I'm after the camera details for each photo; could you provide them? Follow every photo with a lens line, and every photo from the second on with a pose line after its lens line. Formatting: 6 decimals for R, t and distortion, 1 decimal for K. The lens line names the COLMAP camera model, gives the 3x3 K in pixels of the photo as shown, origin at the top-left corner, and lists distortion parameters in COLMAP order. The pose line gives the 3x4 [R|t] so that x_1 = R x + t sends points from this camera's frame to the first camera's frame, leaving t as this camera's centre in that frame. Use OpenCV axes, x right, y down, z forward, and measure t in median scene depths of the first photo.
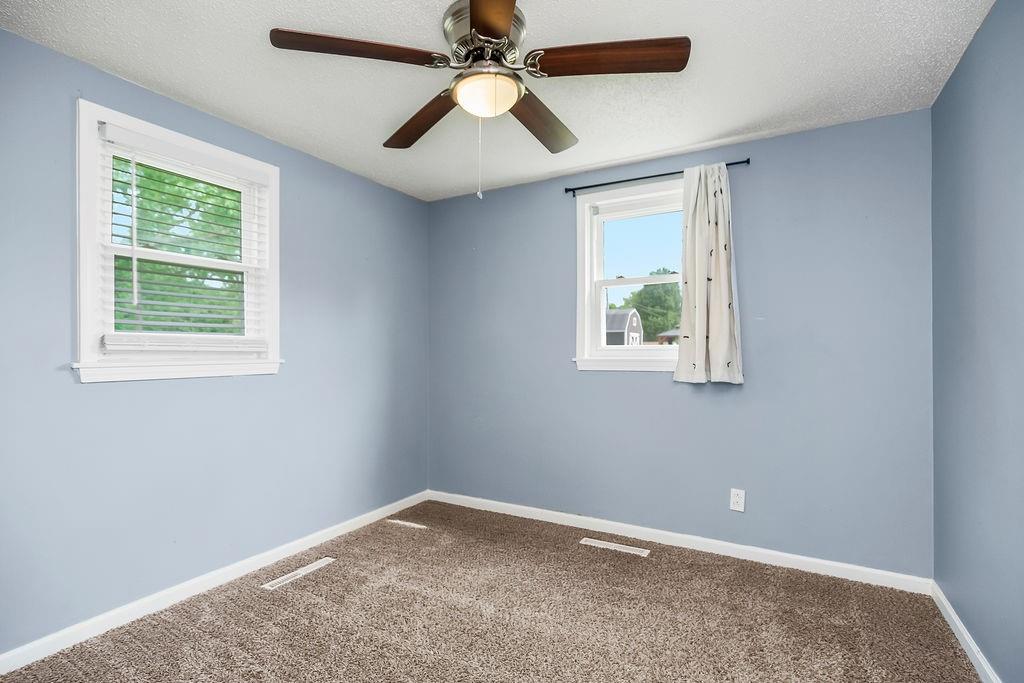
lens RADIAL K [[471.1, 0, 532.5], [0, 471.1, 350.2], [0, 0, 1]] dist [0.003305, 0.000559]
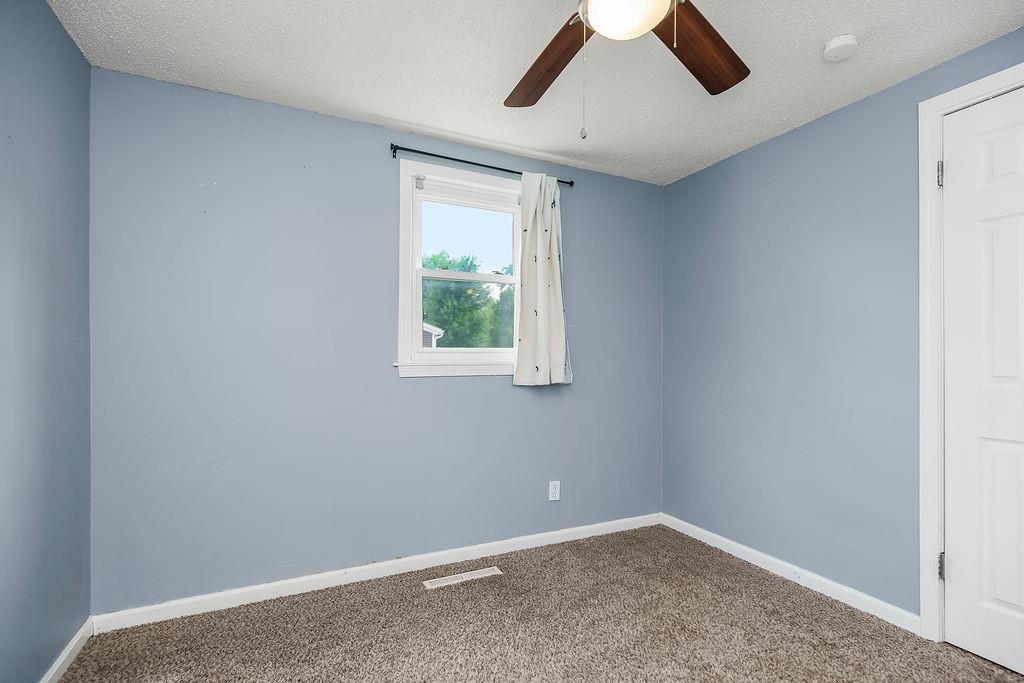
lens RADIAL K [[472.8, 0, 508.9], [0, 472.8, 360.3], [0, 0, 1]] dist [-0.000618, 0.000636]
pose [[0.589083, -0.001432, 0.808072, -0.512704], [-0.006934, 0.999953, 0.006827, 0.008162], [-0.808043, -0.009625, 0.589045, 0.442377]]
